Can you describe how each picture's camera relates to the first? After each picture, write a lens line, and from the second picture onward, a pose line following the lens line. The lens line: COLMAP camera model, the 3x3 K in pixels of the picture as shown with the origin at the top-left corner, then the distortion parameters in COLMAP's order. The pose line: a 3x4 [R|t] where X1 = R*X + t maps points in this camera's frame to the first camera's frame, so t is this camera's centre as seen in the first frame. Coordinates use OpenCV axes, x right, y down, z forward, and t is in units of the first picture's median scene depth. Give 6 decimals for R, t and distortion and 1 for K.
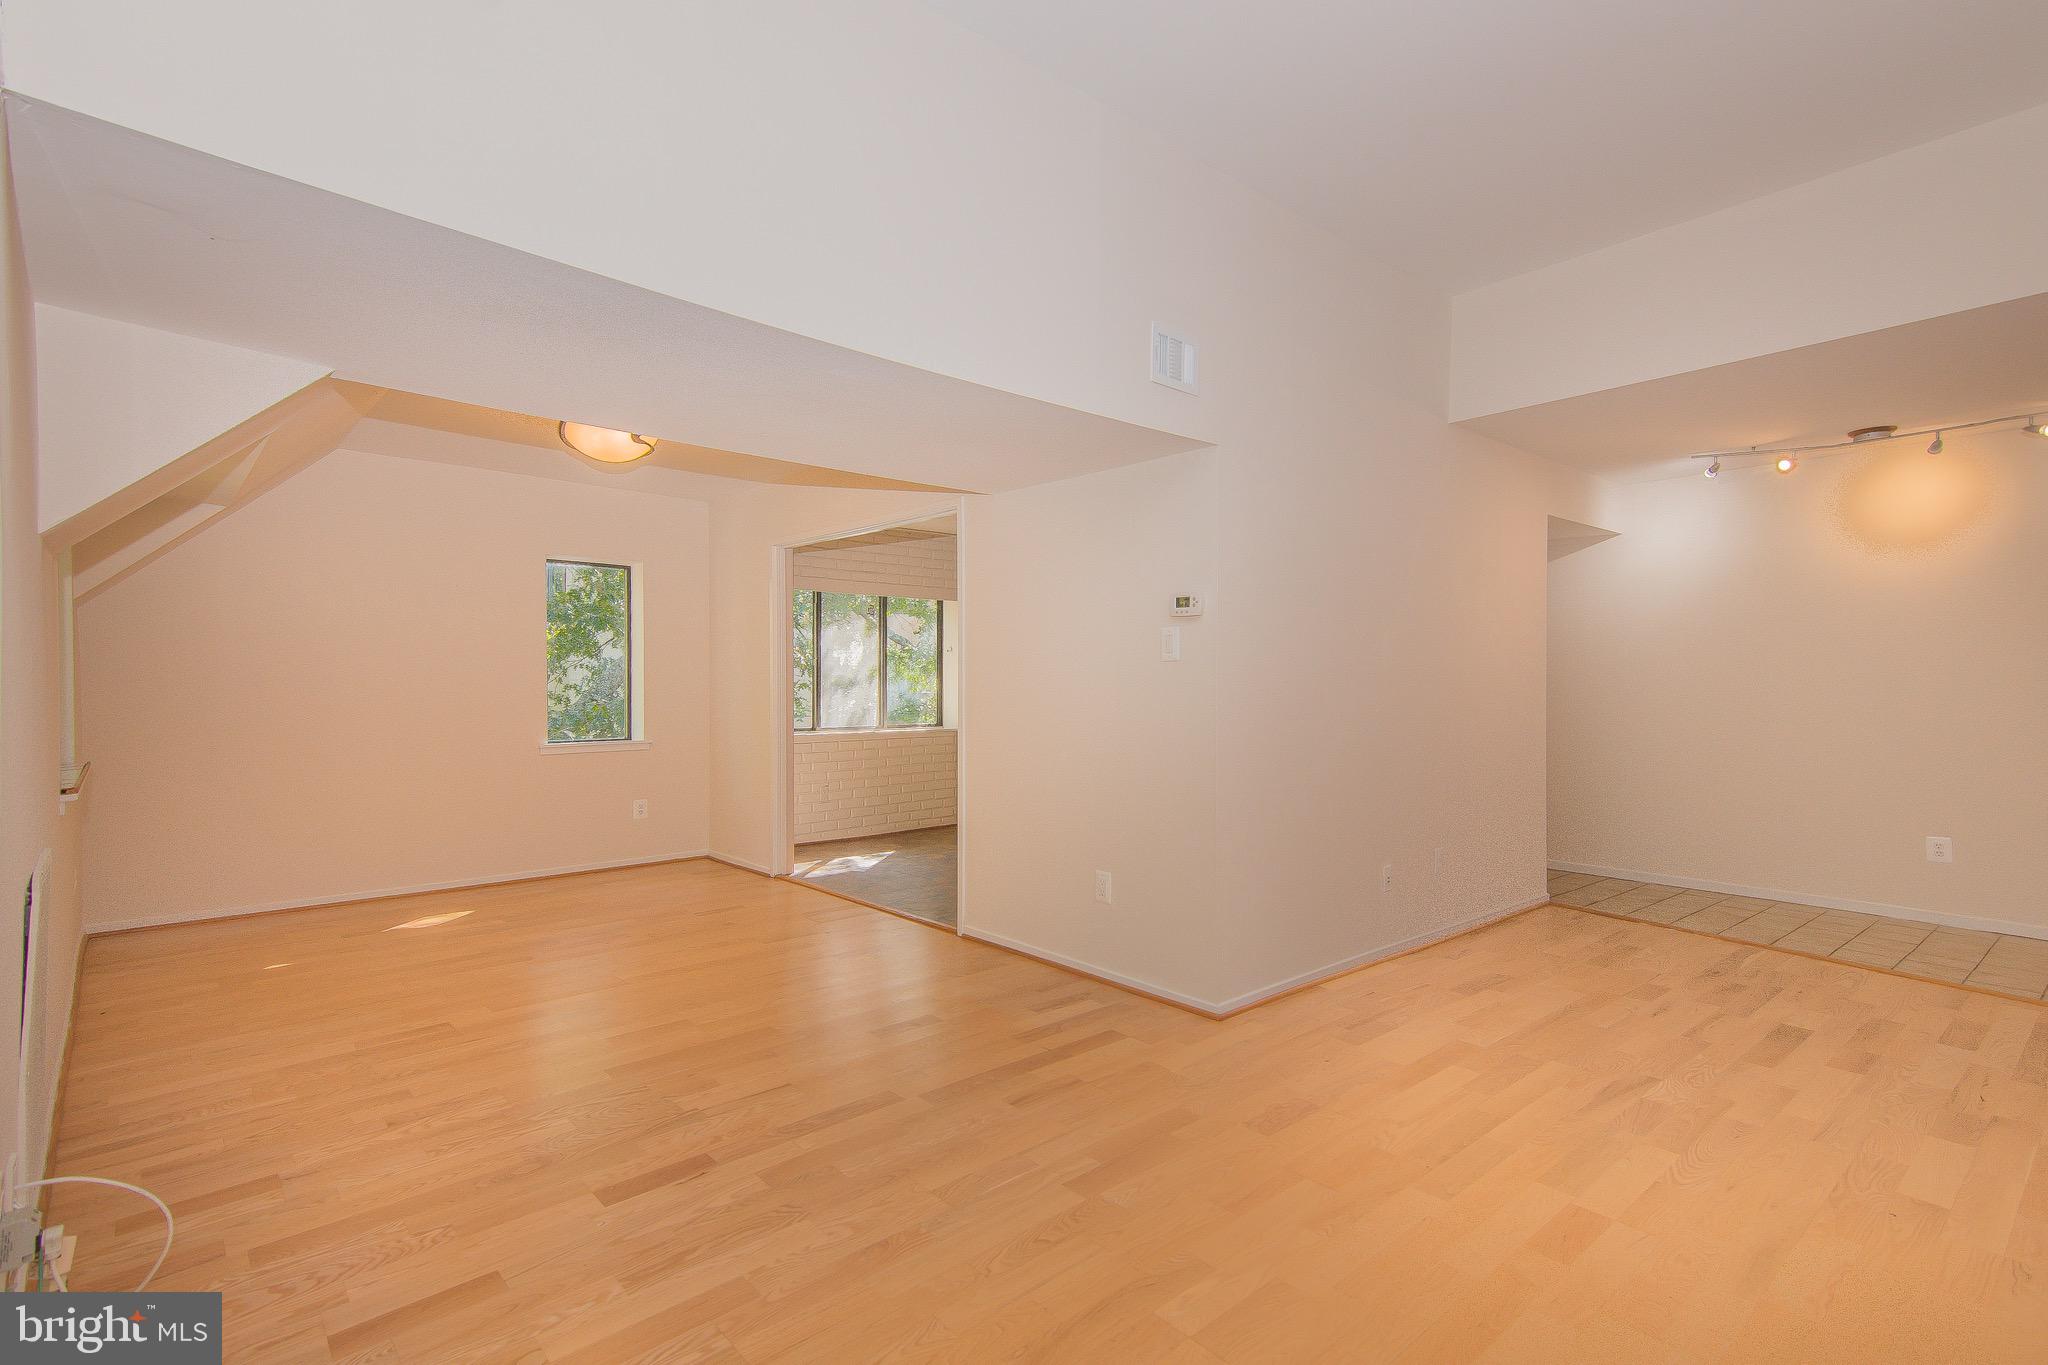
lens RADIAL K [[999.7, 0, 1024.9], [0, 999.7, 680.1], [0, 0, 1]] dist [0.008448, -0.008037]
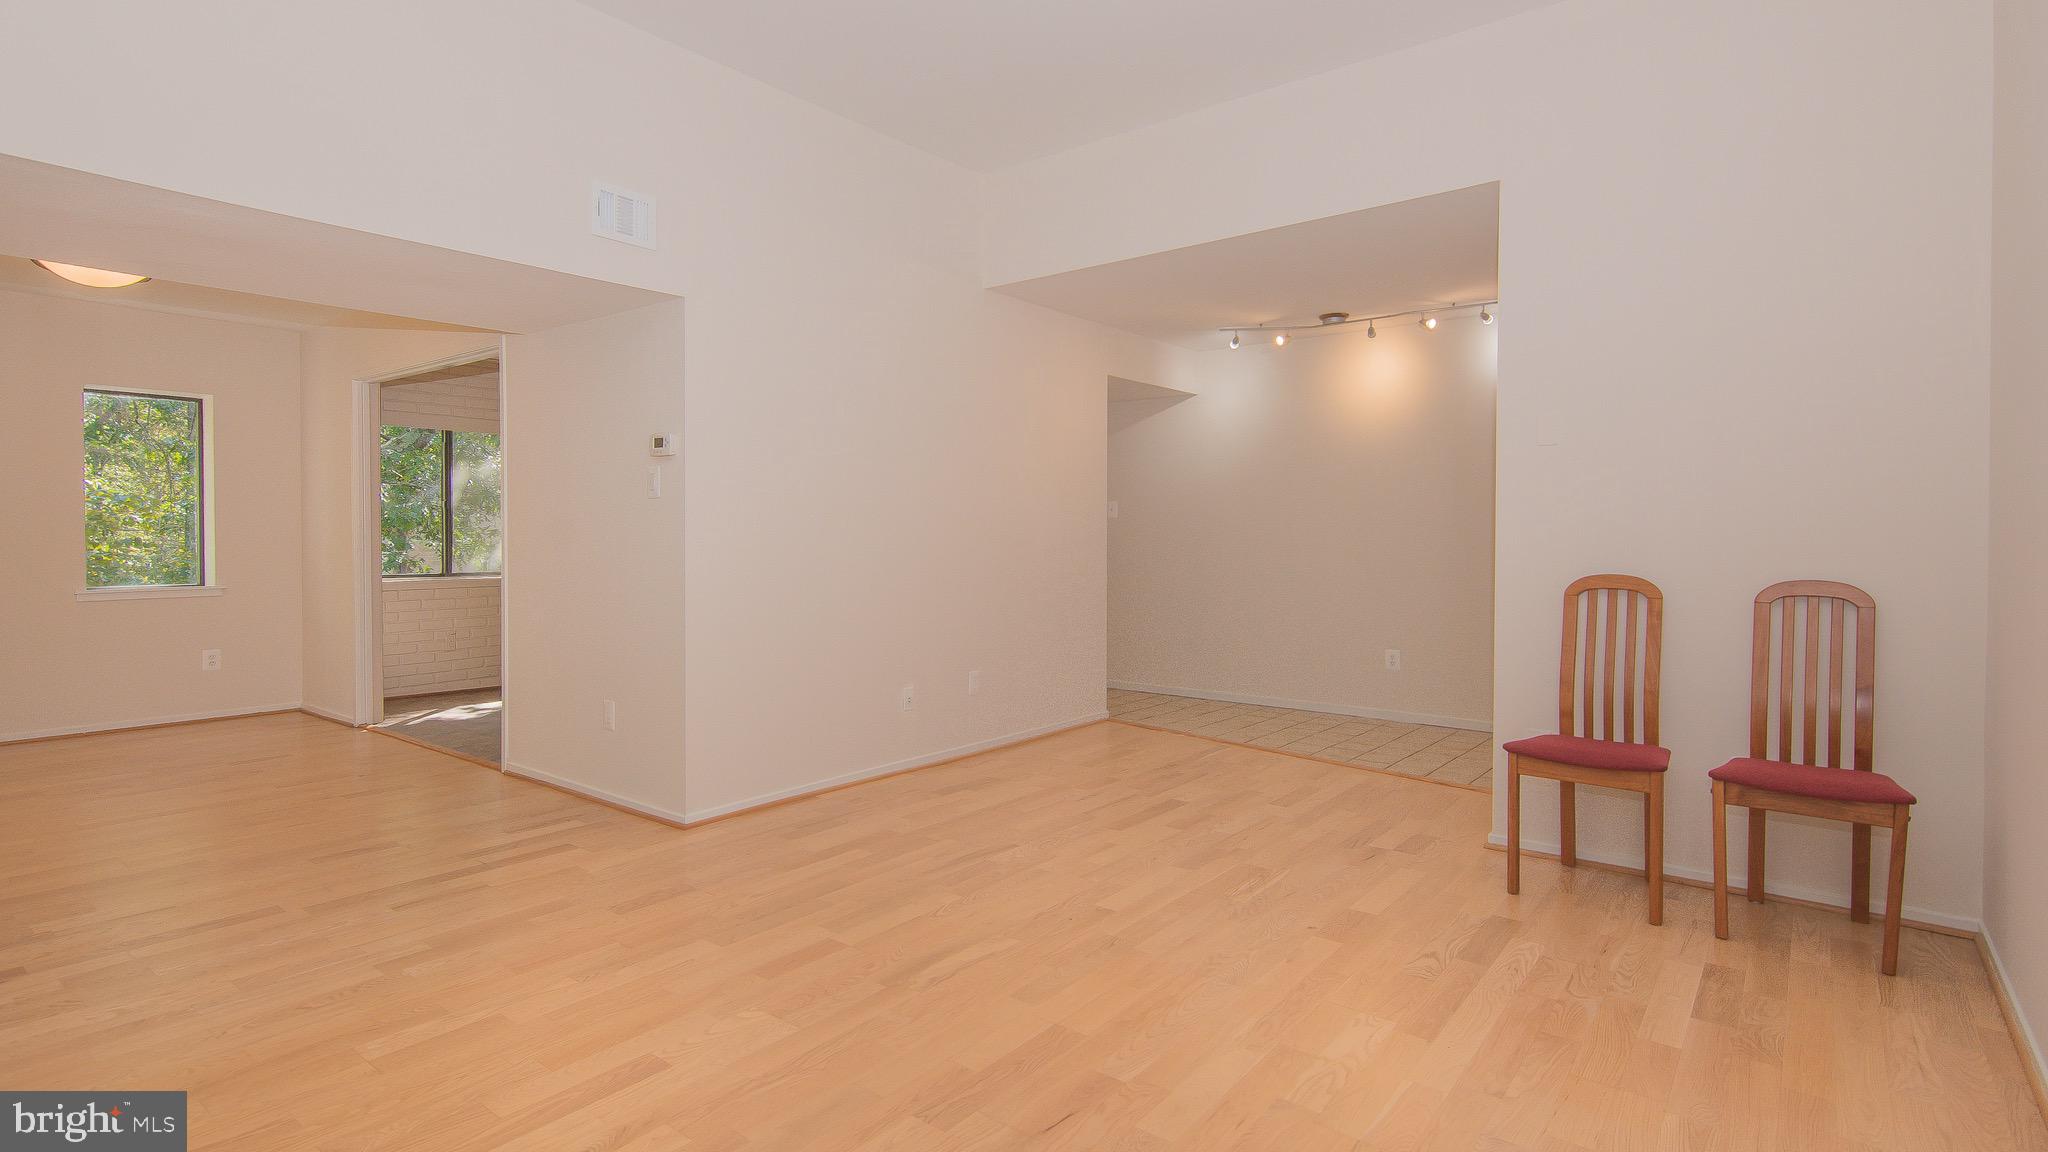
lens RADIAL K [[1014.8, 0, 1087.0], [0, 1014.8, 536.1], [0, 0, 1]] dist [-0.027511, 0.001329]
pose [[0.972387, 0.000909, 0.233373, 0.269875], [-0.001738, 0.999993, 0.003346, 0.013374], [-0.233368, -0.003659, 0.972382, -0.120021]]
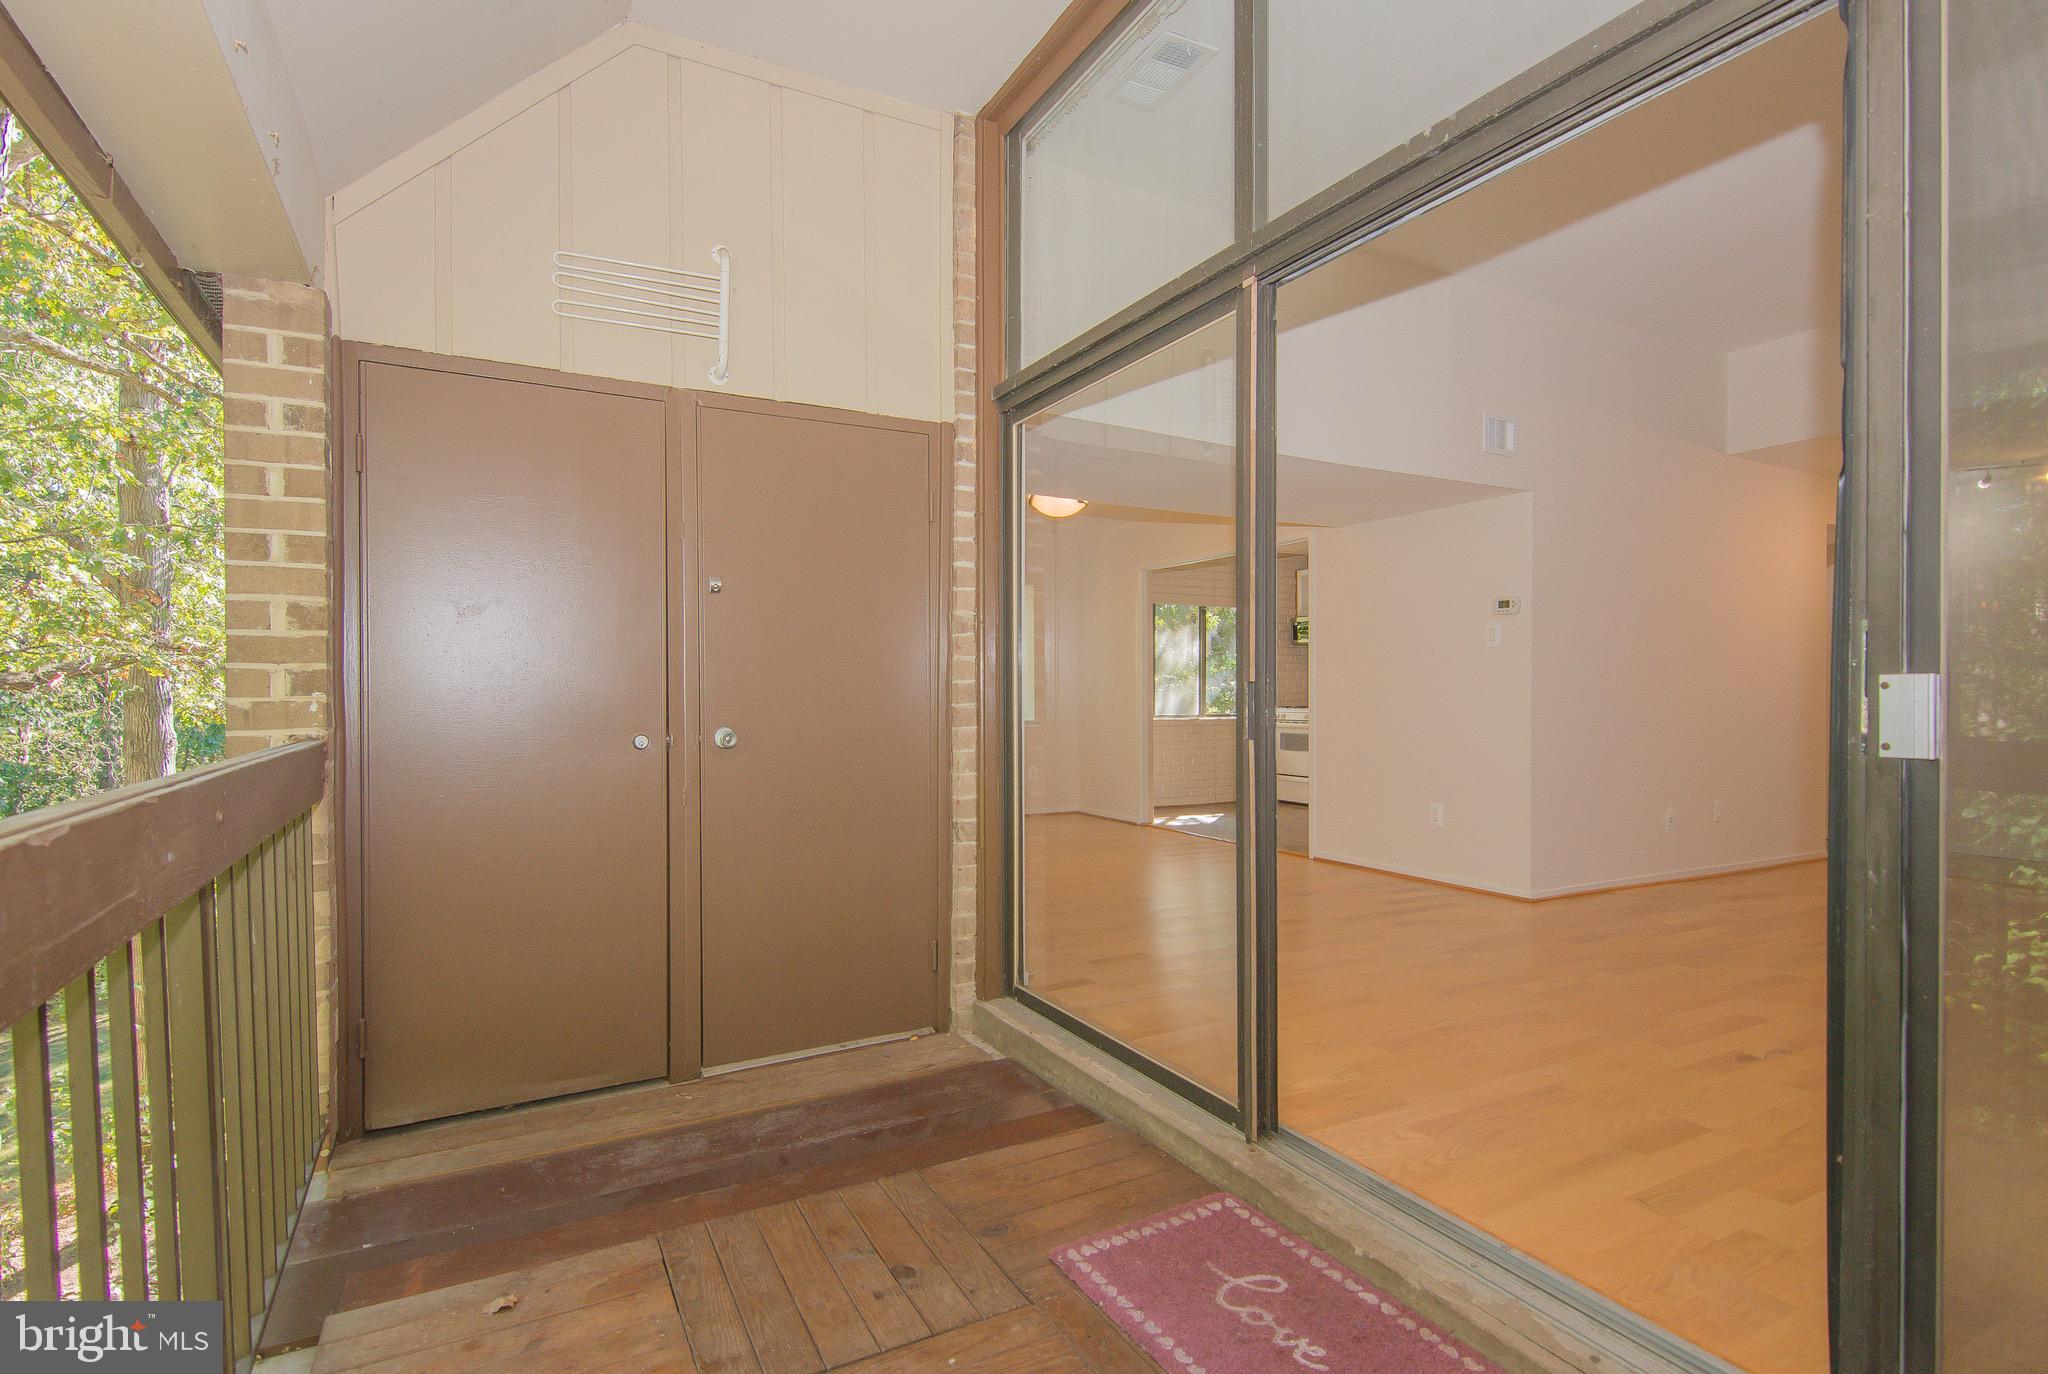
lens RADIAL K [[999.7, 0, 1039.6], [0, 999.7, 695.9], [0, 0, 1]] dist [0.008448, -0.008037]
pose [[0.974243, 0.003715, -0.225470, -0.118765], [-0.002759, 0.999986, 0.004557, 0.034294], [0.225484, -0.003818, 0.974239, -0.386955]]
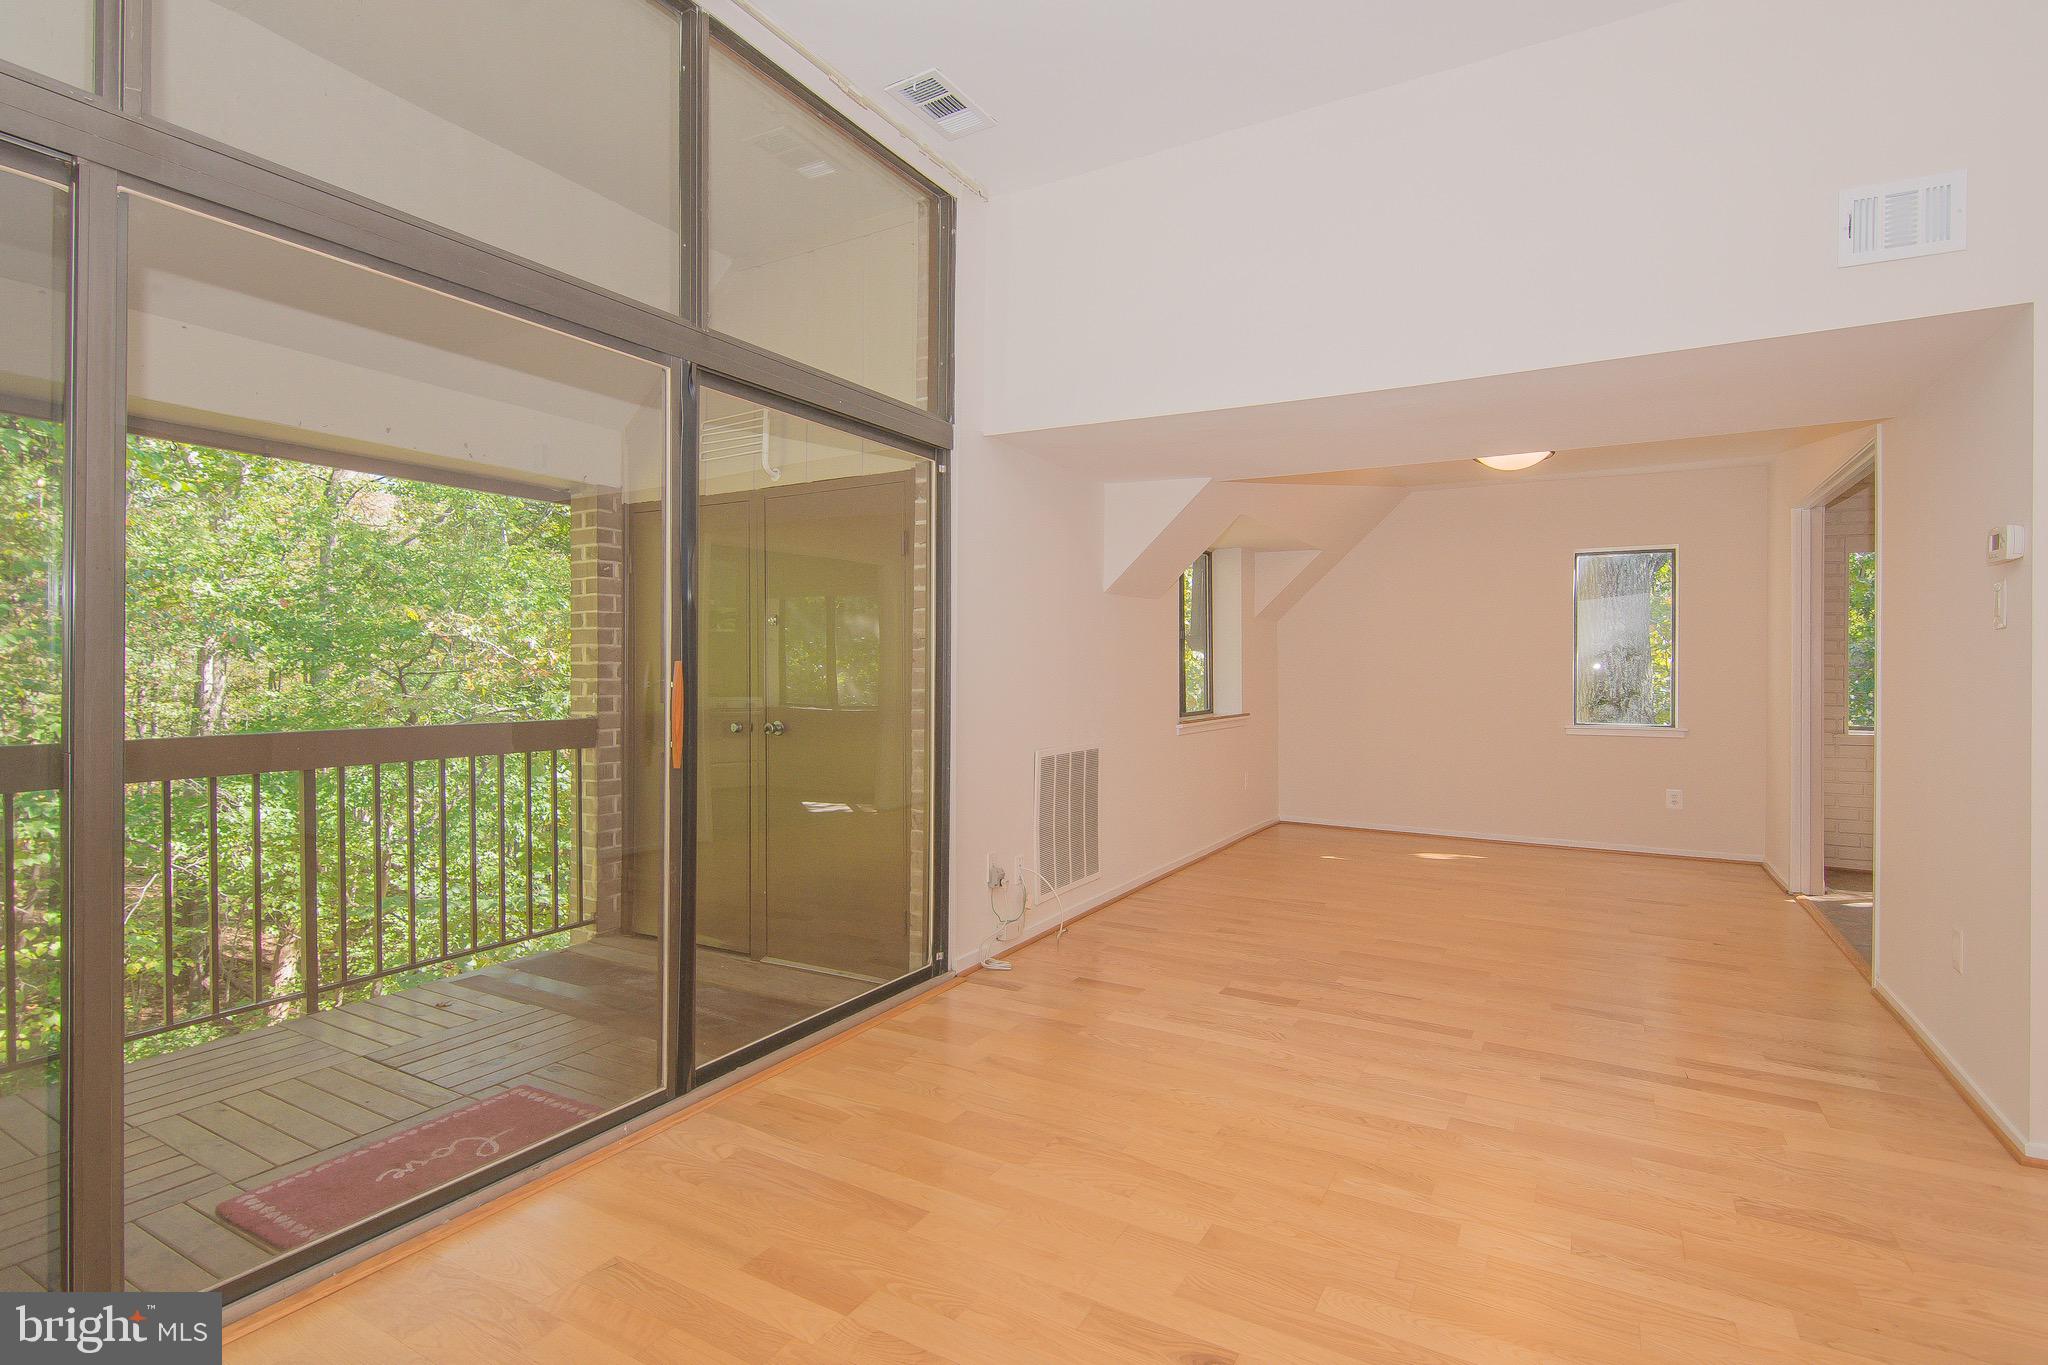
lens RADIAL K [[999.7, 0, 1002.1], [0, 999.7, 667.0], [0, 0, 1]] dist [0.008448, -0.008037]
pose [[0.304495, 0.002064, -0.952512, 0.462468], [-0.005723, 0.999984, 0.000338, 0.007631], [0.952497, 0.005349, 0.304502, 0.103665]]
